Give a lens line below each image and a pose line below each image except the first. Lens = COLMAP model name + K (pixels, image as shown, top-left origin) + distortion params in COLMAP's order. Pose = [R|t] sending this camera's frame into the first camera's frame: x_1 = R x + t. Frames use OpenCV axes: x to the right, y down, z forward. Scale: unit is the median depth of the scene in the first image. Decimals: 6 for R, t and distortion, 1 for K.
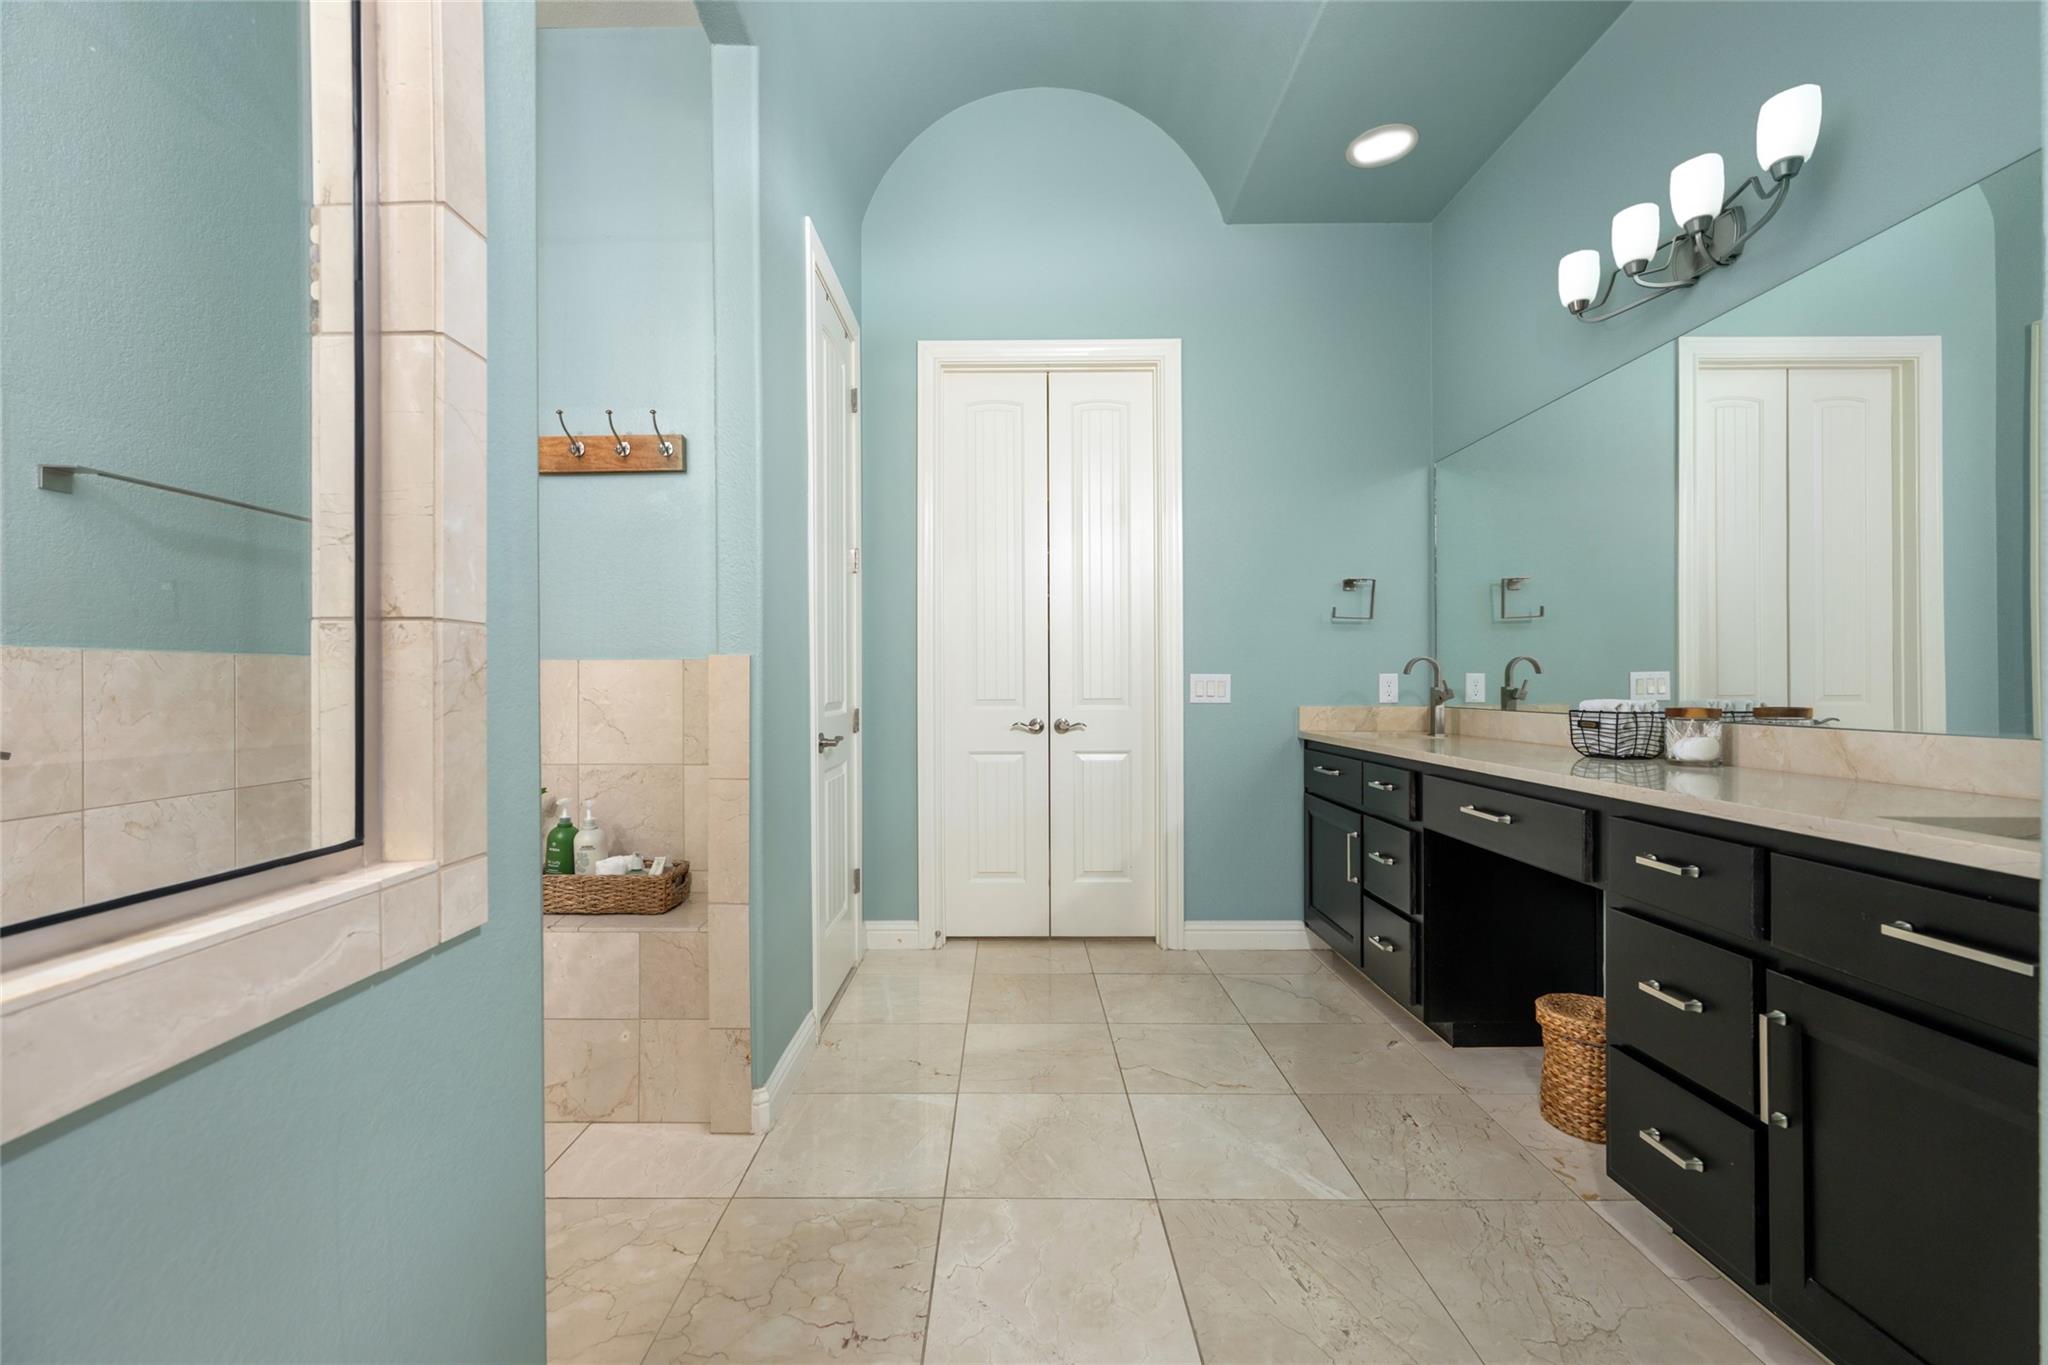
lens RADIAL K [[842.3, 0, 1024.0], [0, 842.3, 682.5], [0, 0, 1]] dist [-0.002628, -0.000382]
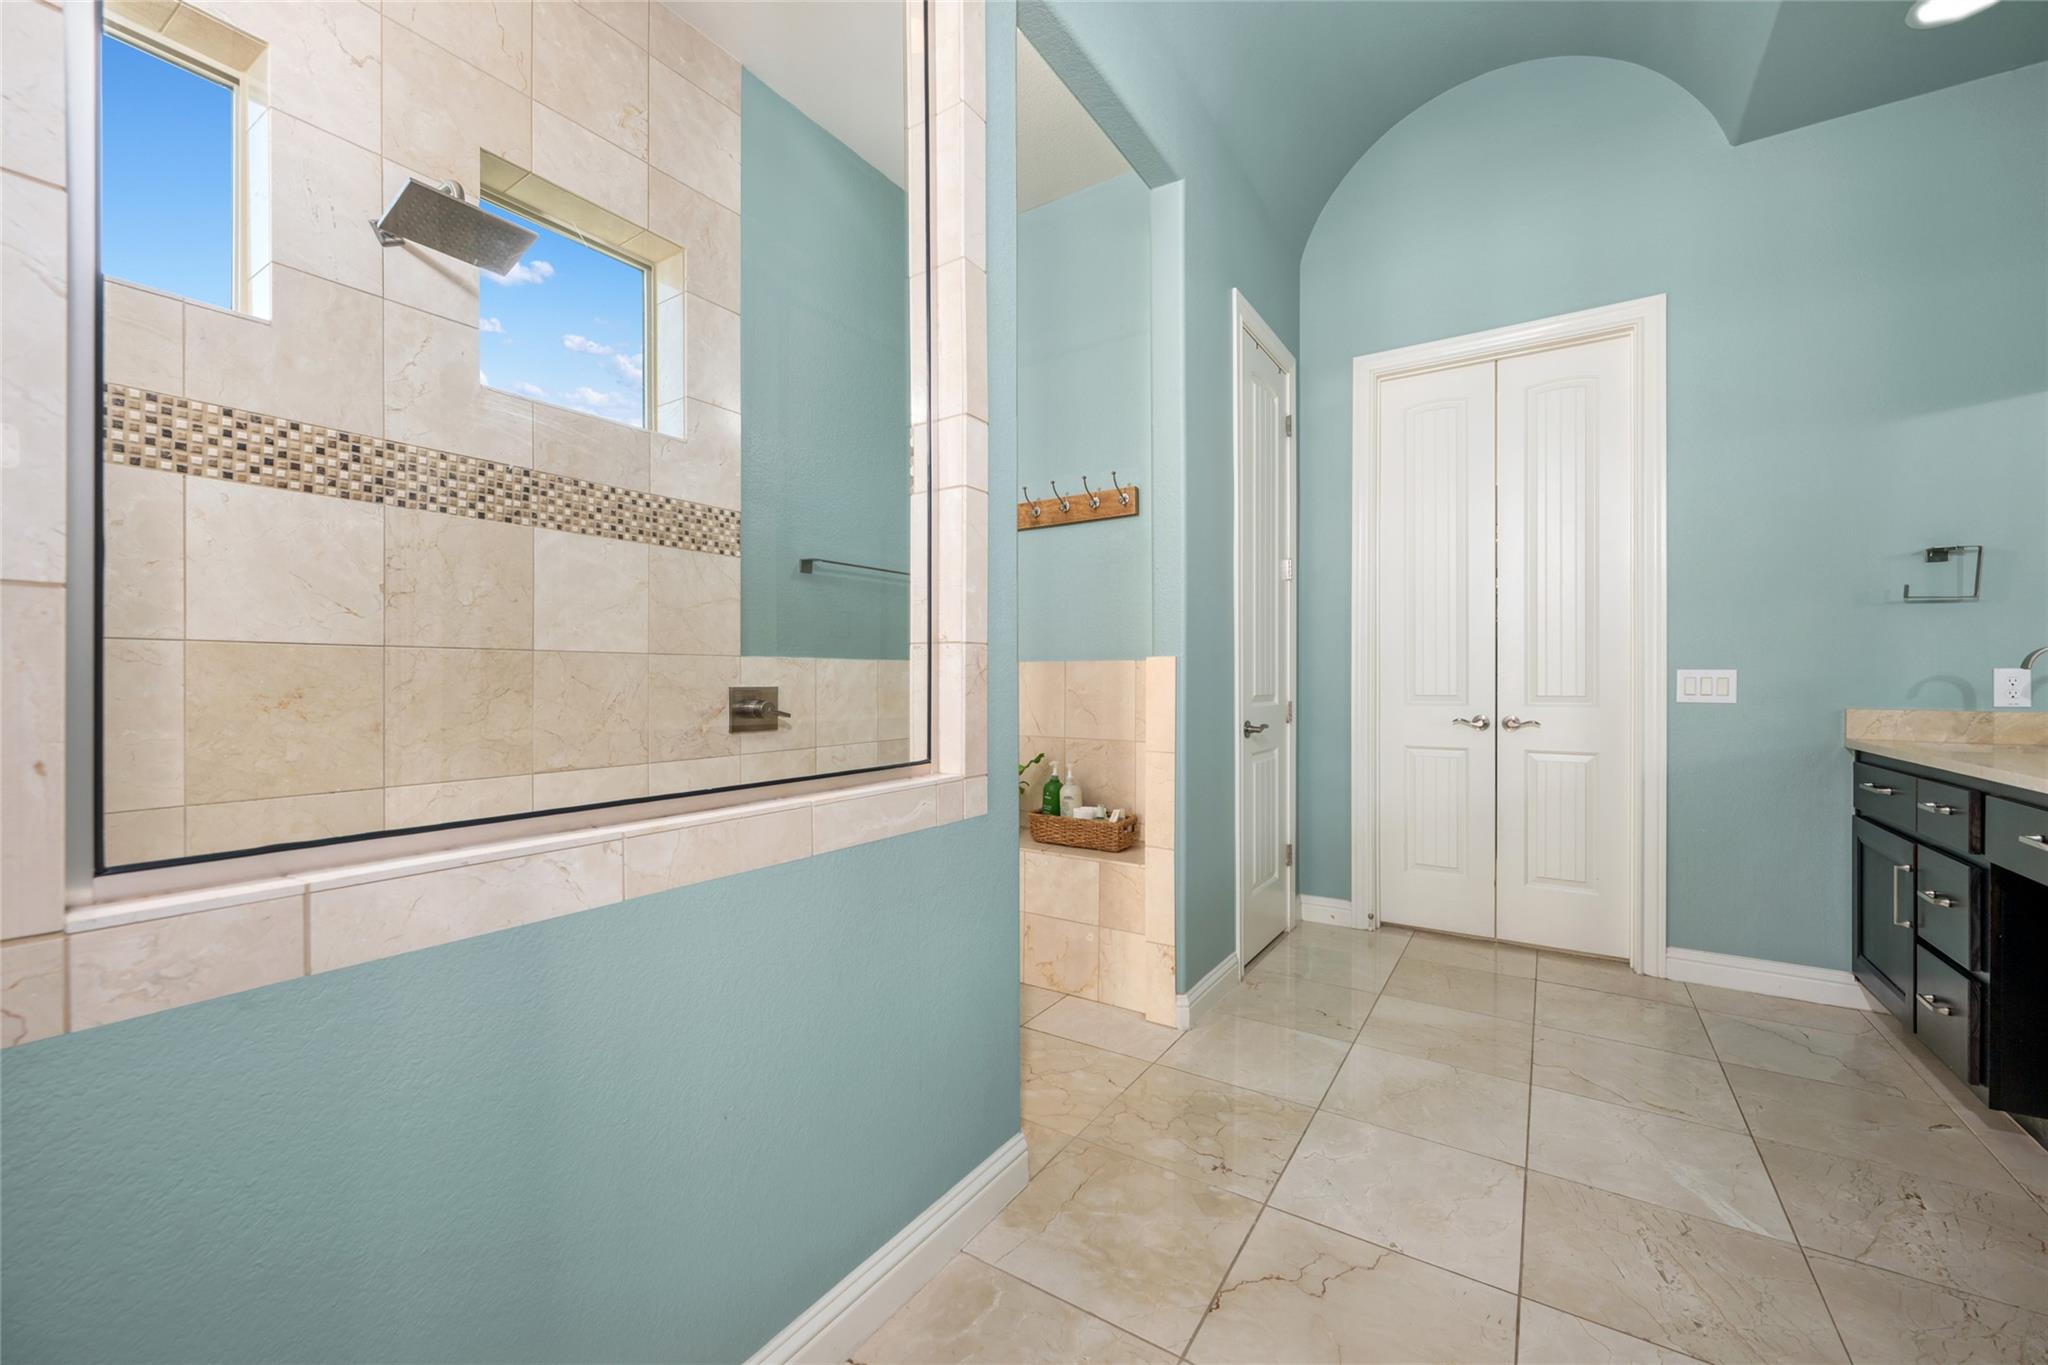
lens RADIAL K [[823.4, 0, 1024.0], [0, 823.4, 682.5], [0, 0, 1]] dist [0.000140, -0.000082]
pose [[0.839259, 0.005437, -0.543705, 0.132181], [-0.002747, 0.999980, 0.005759, 0.000365], [0.543725, -0.003339, 0.839257, -0.146781]]
